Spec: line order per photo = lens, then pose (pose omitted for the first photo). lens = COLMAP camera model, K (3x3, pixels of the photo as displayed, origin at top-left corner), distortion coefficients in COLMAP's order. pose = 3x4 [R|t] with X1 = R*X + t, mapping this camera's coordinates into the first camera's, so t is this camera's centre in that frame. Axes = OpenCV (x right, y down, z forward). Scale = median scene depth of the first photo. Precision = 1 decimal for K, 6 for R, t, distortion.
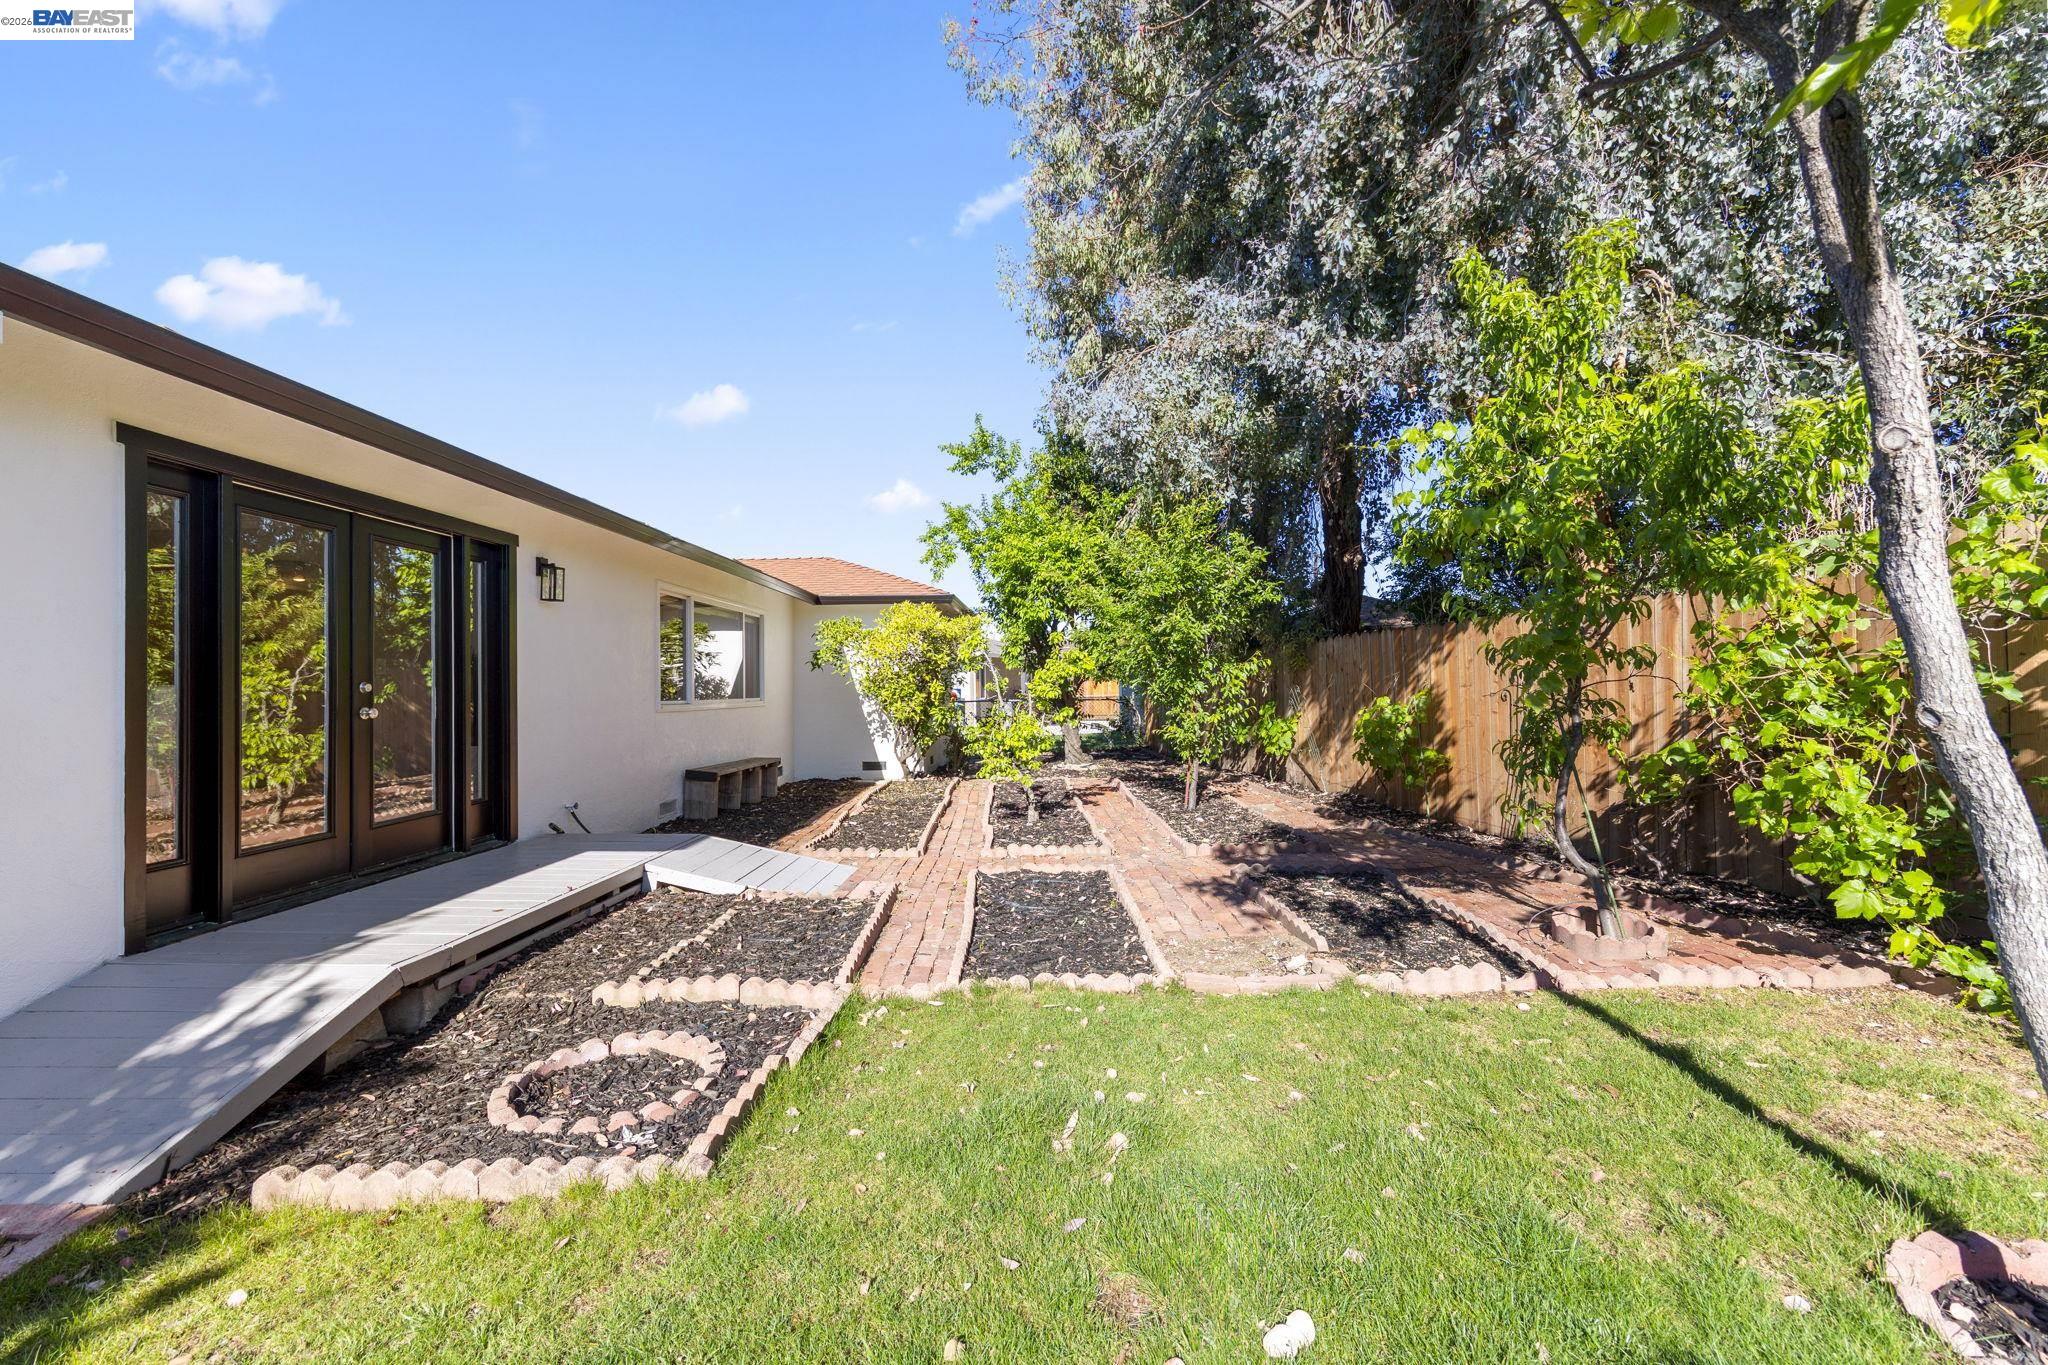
lens RADIAL K [[833.4, 0, 1036.6], [0, 833.4, 675.6], [0, 0, 1]] dist [0.004441, 0.000656]
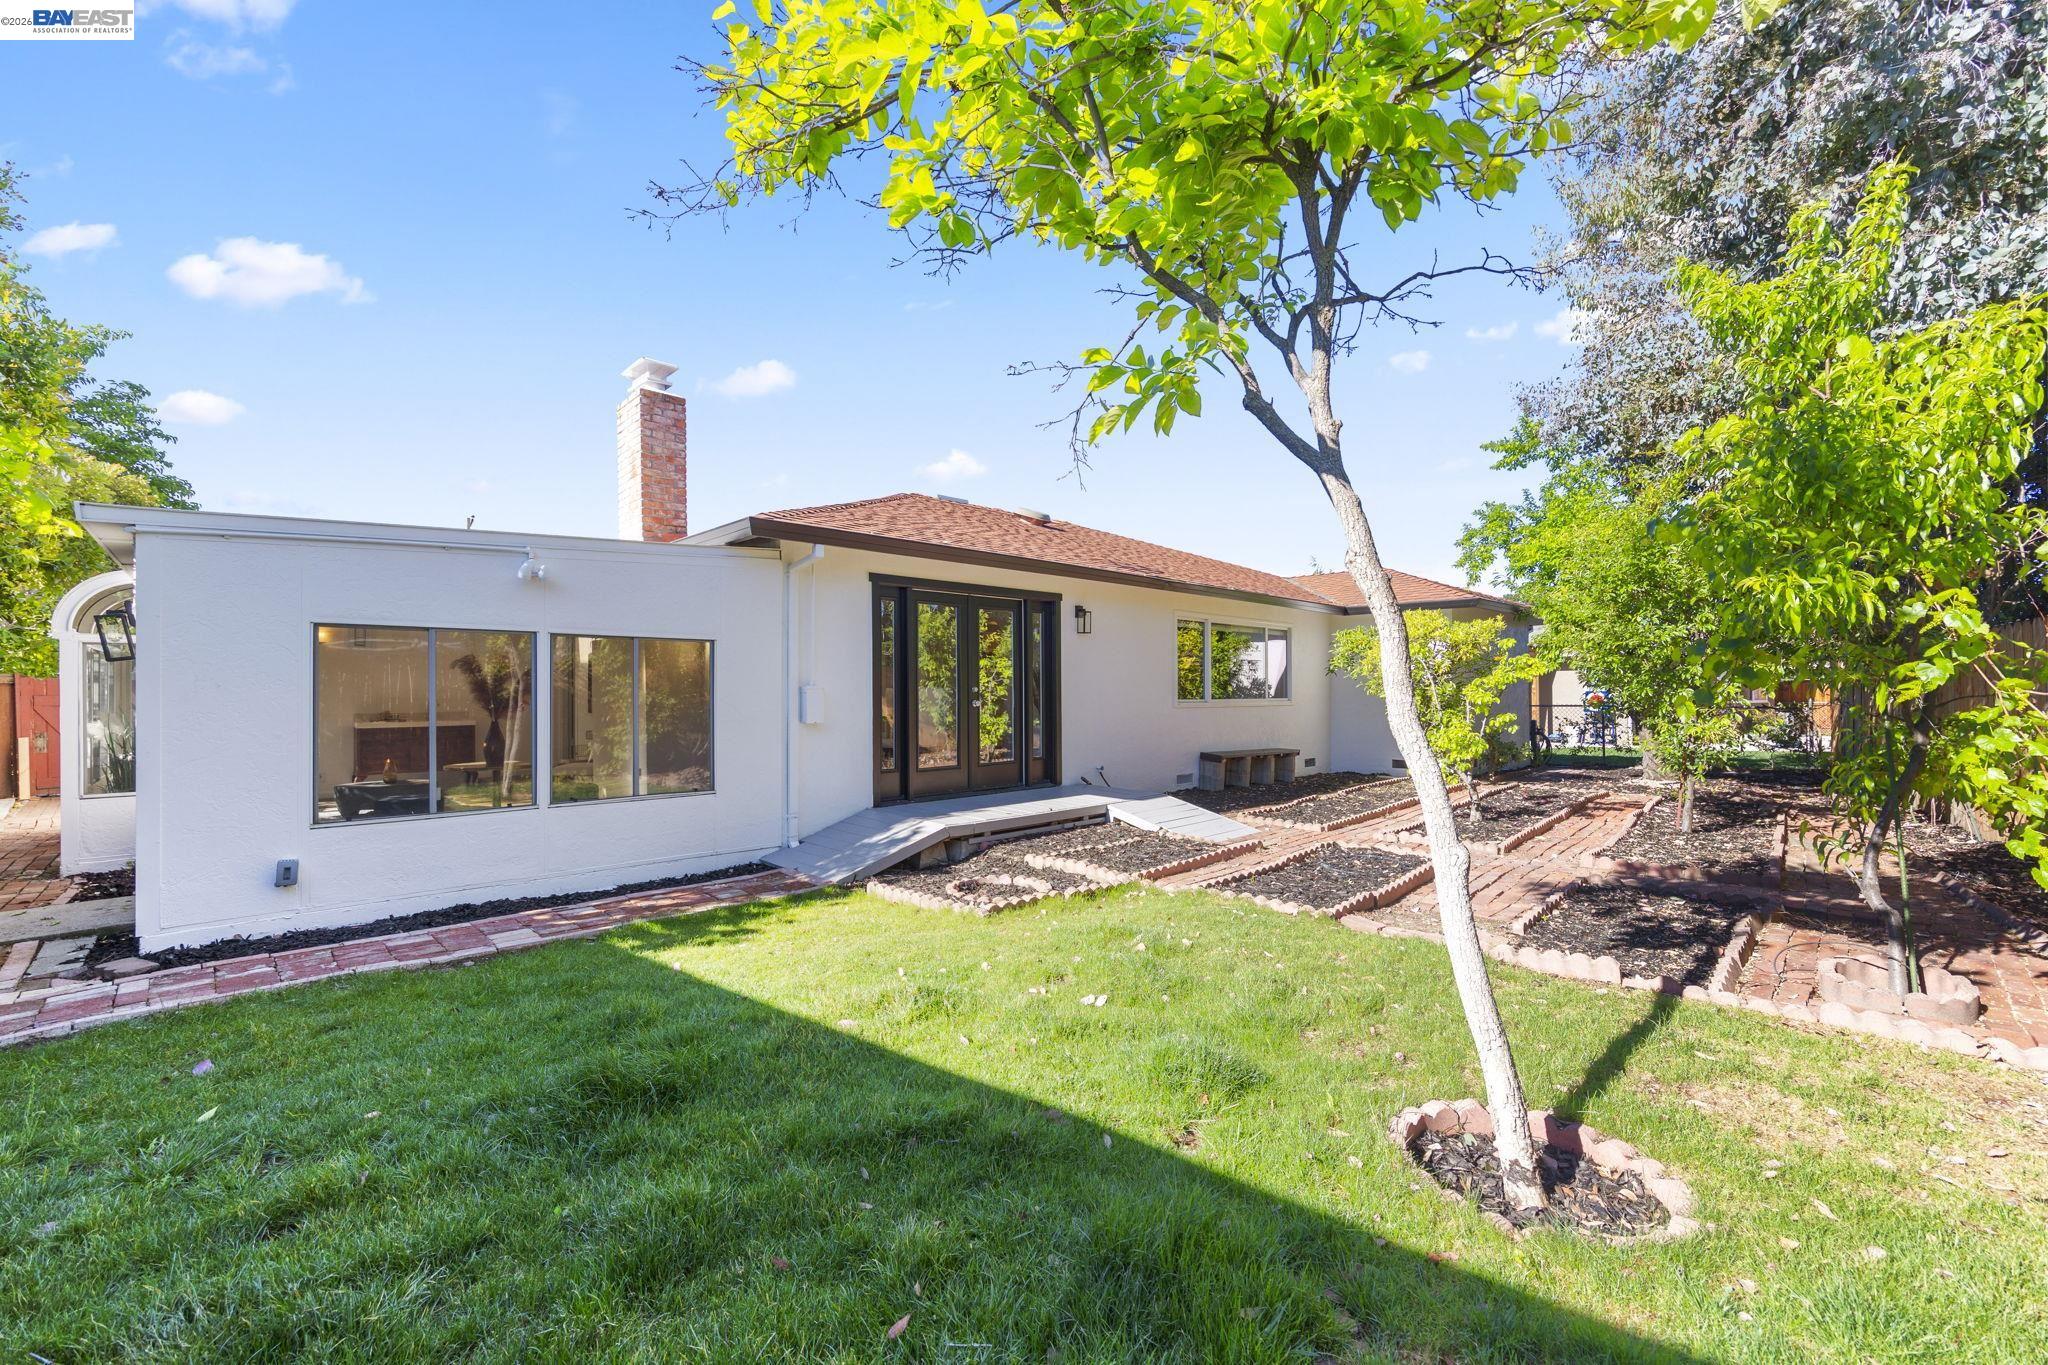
lens RADIAL K [[833.4, 0, 1031.9], [0, 833.4, 687.4], [0, 0, 1]] dist [0.004441, 0.000656]
pose [[0.707118, 0.008028, -0.707050, 0.488471], [0.002577, 0.999900, 0.013930, -0.011880], [0.707090, -0.011672, 0.707027, -0.175217]]
